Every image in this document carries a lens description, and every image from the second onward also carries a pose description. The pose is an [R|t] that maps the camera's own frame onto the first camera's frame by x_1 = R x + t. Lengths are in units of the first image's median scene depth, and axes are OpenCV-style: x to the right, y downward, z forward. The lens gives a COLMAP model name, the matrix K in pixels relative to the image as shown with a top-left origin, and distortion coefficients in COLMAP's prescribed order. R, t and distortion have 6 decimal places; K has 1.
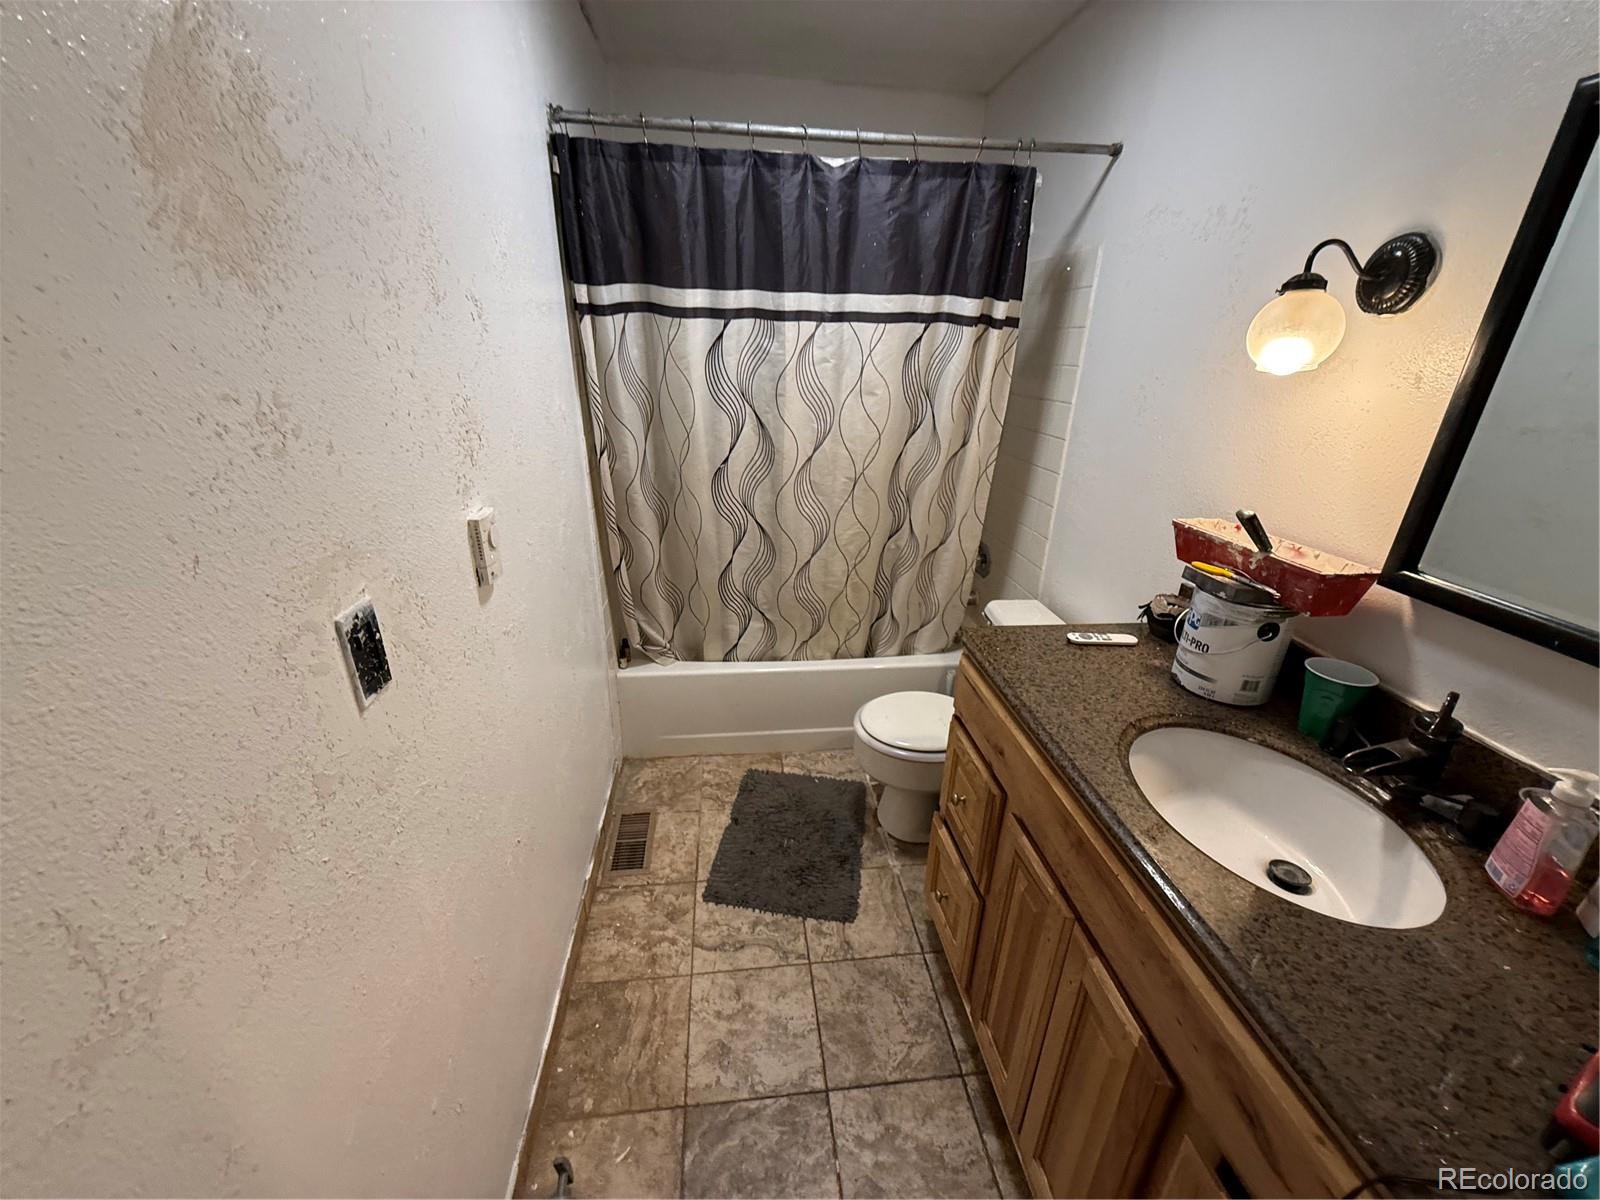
lens RADIAL K [[634.6, 0, 802.1], [0, 634.6, 605.2], [0, 0, 1]] dist [-0.002295, 0.000216]
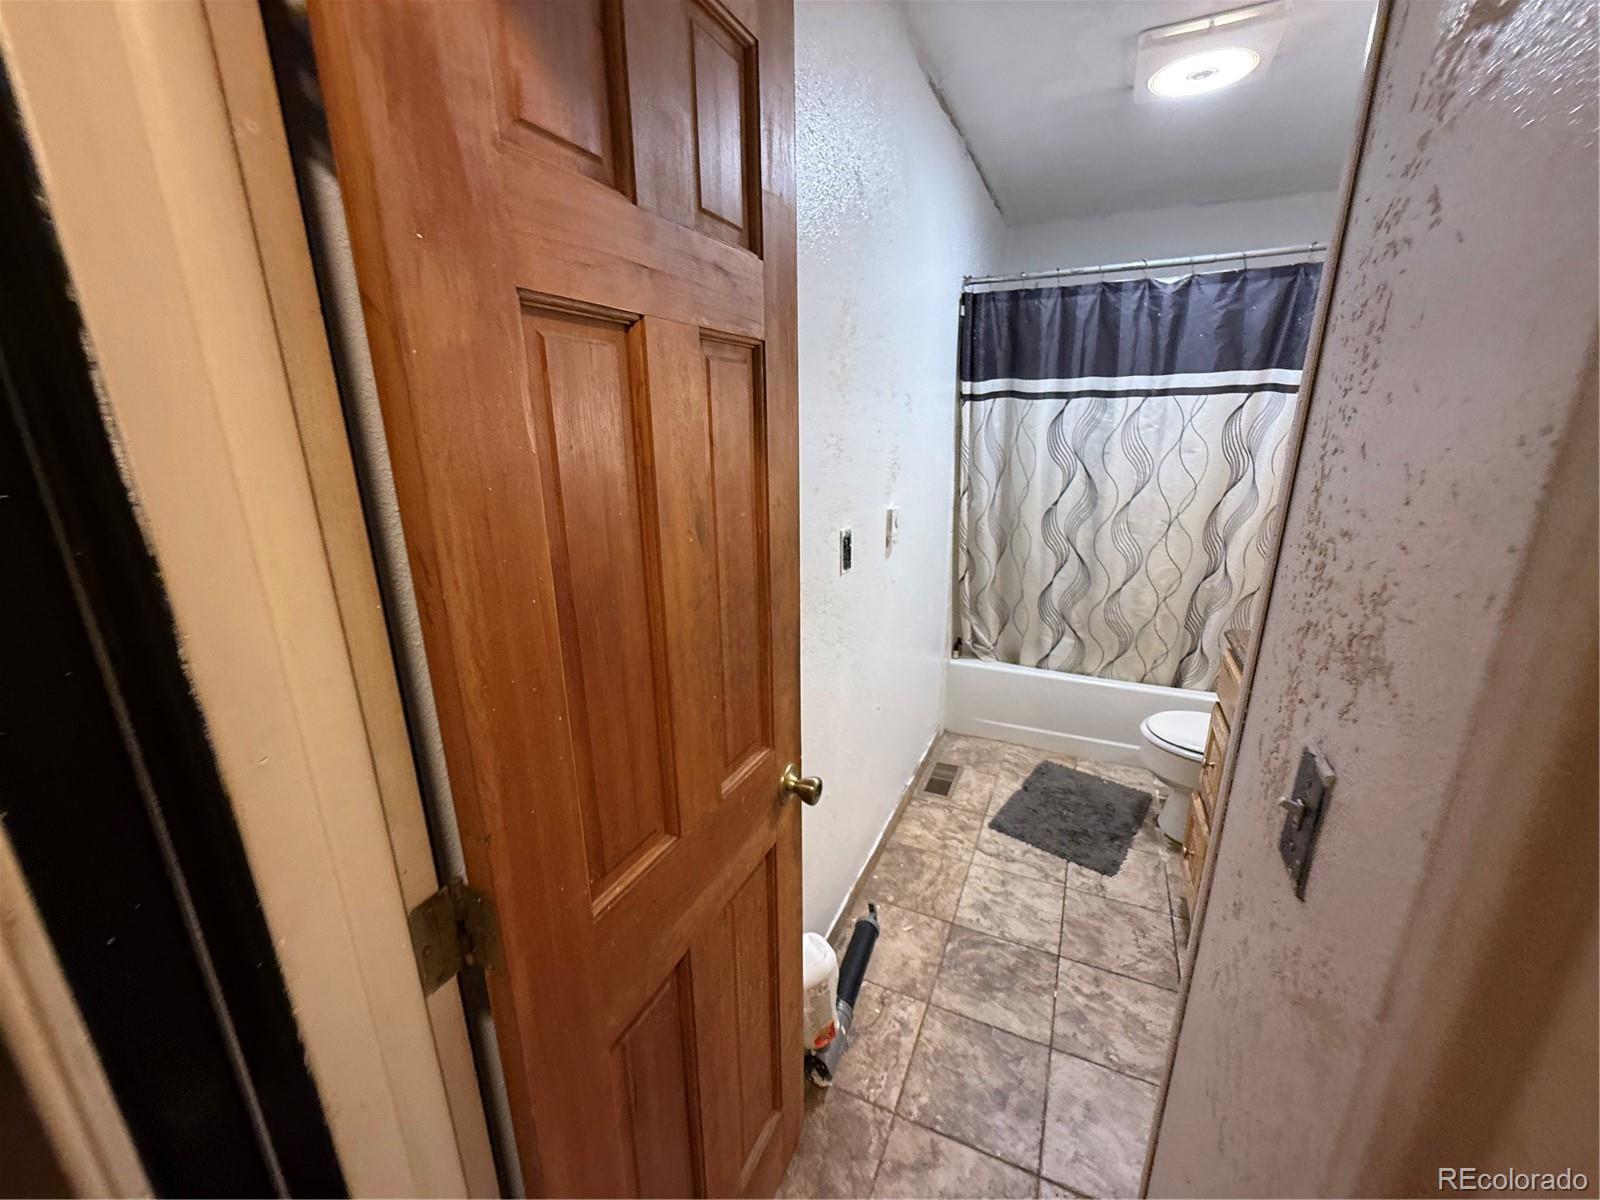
lens RADIAL K [[634.6, 0, 802.1], [0, 634.6, 605.2], [0, 0, 1]] dist [-0.002295, 0.000216]
pose [[0.854130, 0.109224, -0.508460, 0.132505], [-0.169999, 0.982625, -0.074489, 0.182940], [0.491490, 0.150061, 0.857858, -0.382392]]
